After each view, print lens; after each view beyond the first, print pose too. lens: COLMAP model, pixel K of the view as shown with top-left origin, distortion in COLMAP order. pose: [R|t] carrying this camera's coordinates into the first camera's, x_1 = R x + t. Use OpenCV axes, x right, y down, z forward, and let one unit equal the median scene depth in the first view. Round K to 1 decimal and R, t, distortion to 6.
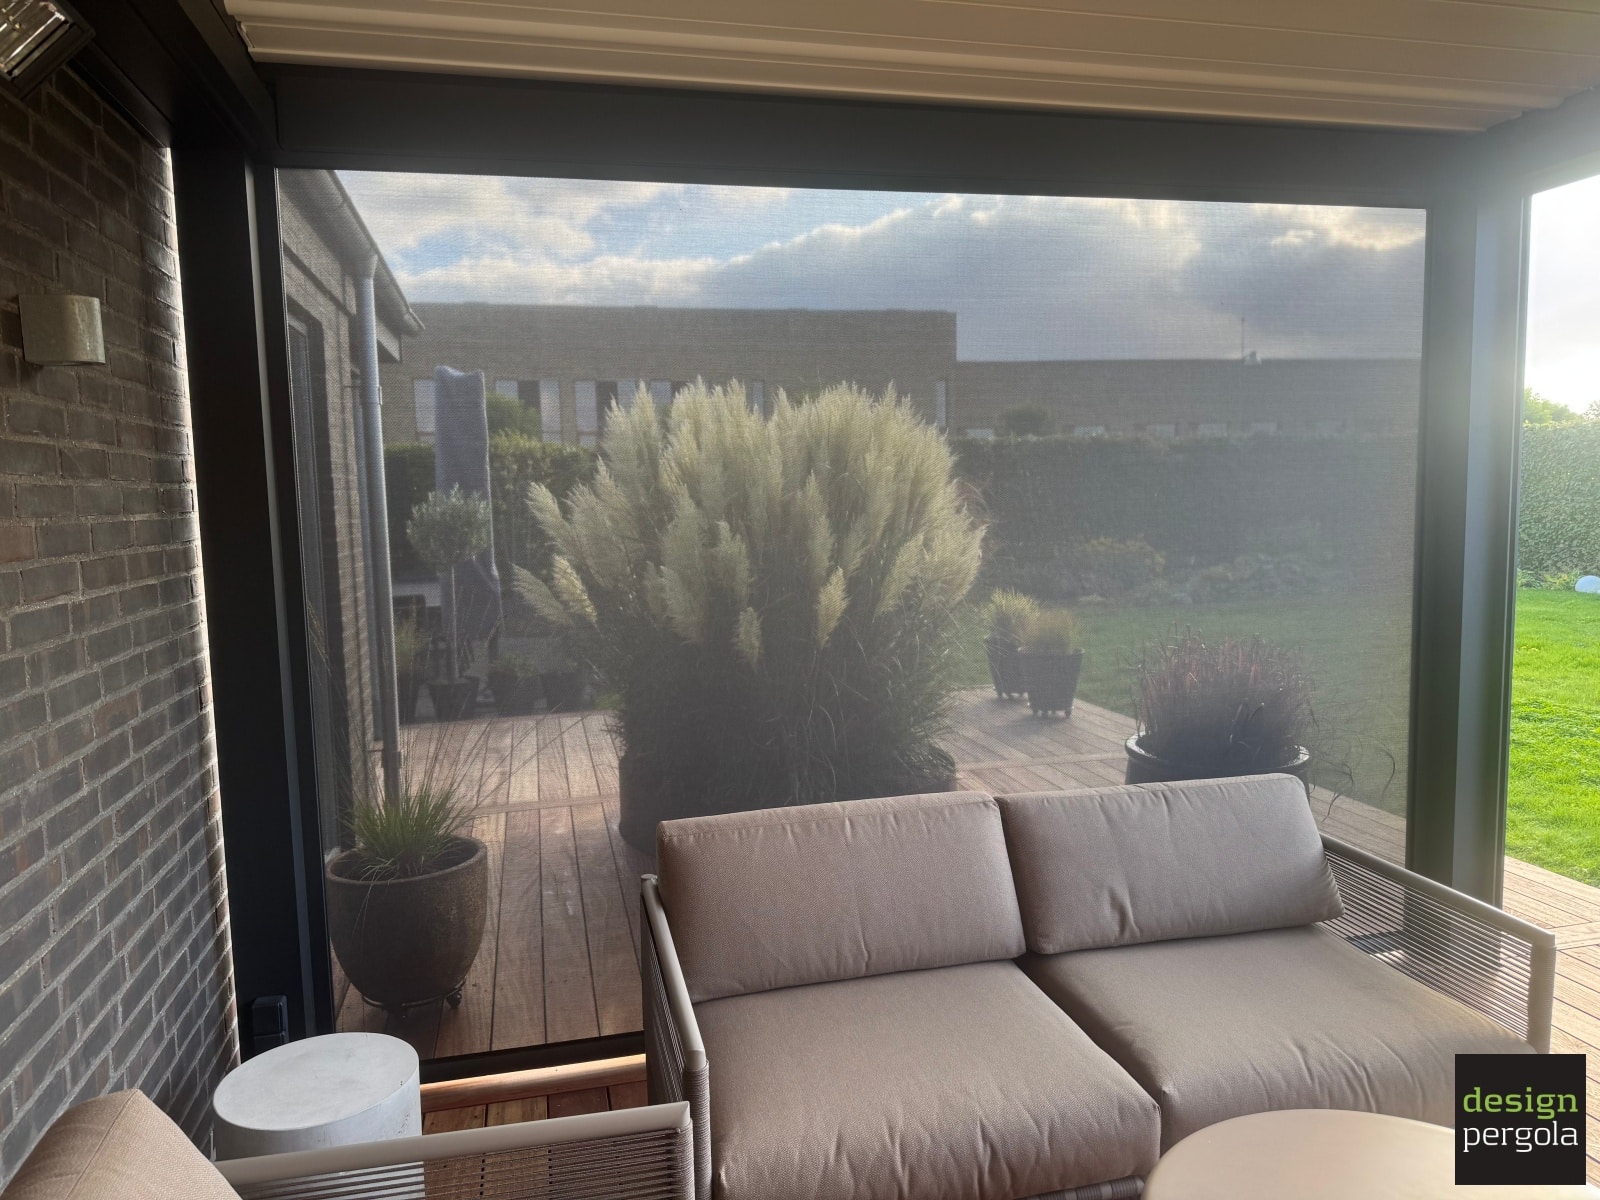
lens RADIAL K [[1120.6, 0, 799.4], [0, 1120.6, 606.6], [0, 0, 1]] dist [0.051964, -0.044336]
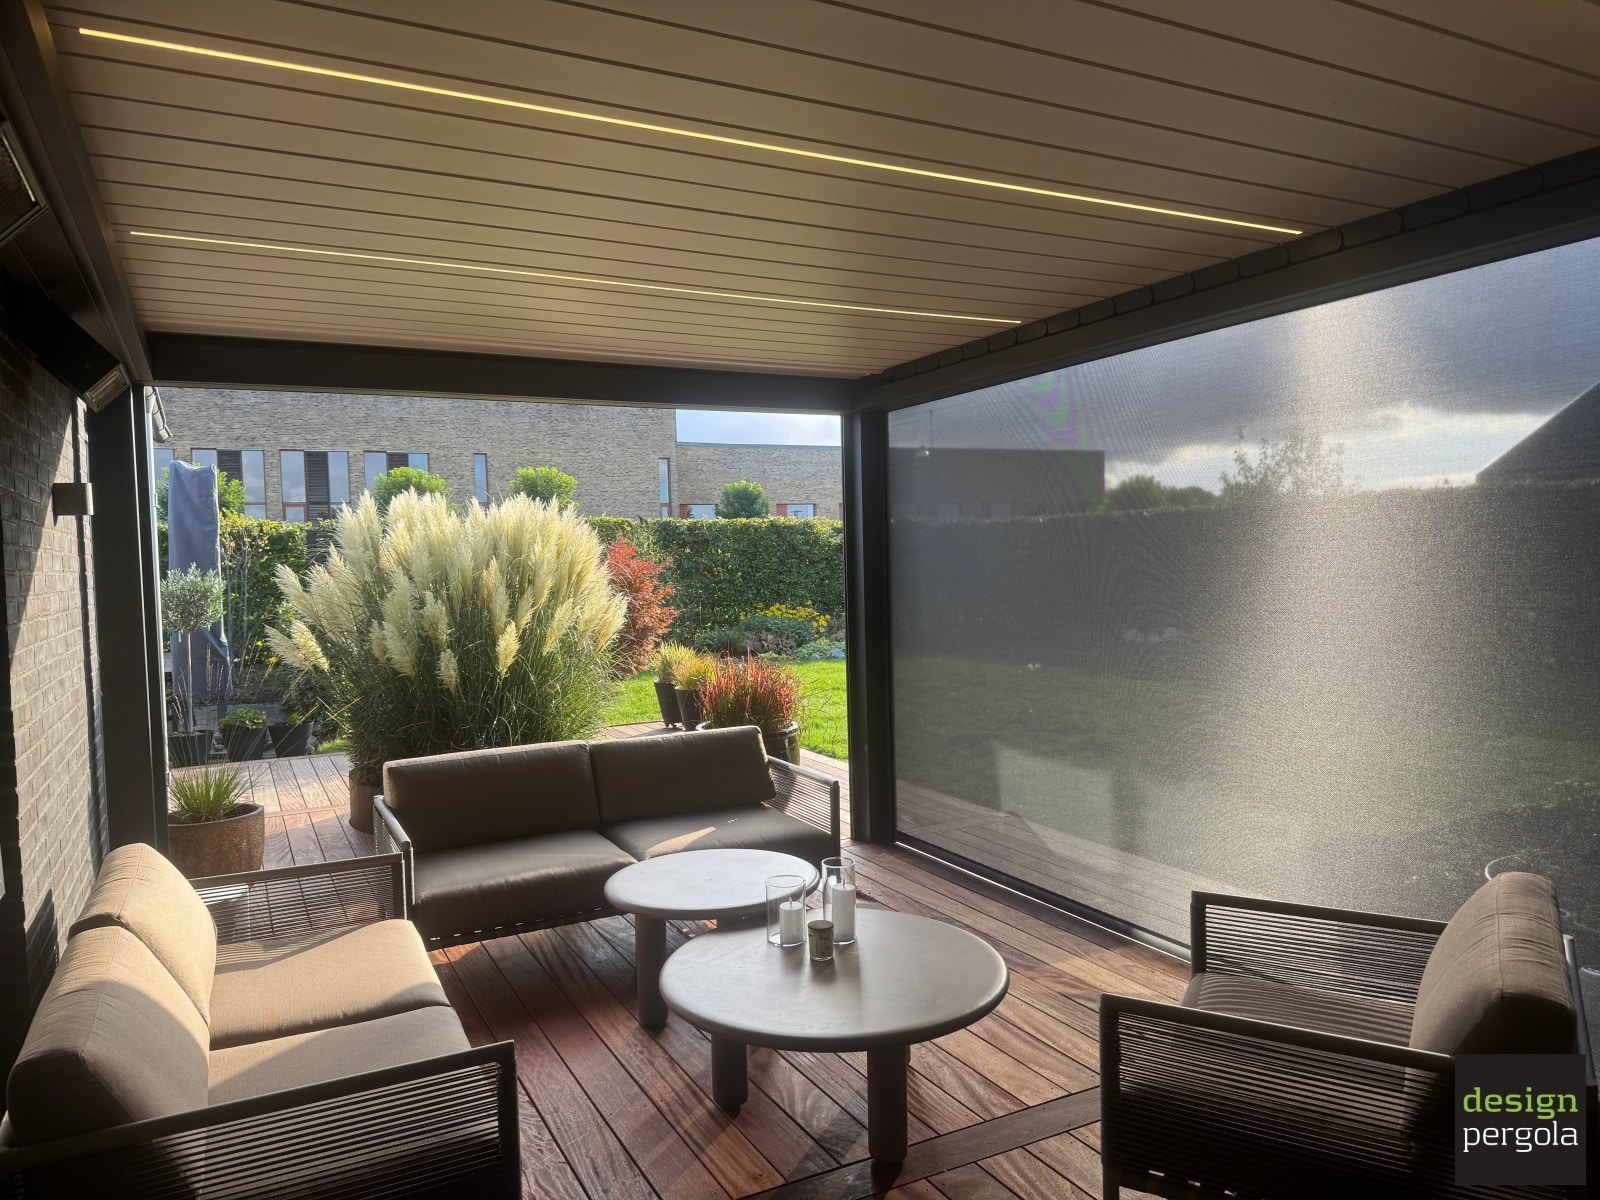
lens RADIAL K [[1120.6, 0, 840.1], [0, 1120.6, 616.0], [0, 0, 1]] dist [0.051964, -0.044336]
pose [[0.965440, -0.014463, 0.260223, 0.056534], [0.029012, 0.998217, -0.052157, 0.040692], [-0.259004, 0.057904, 0.964139, -0.468021]]
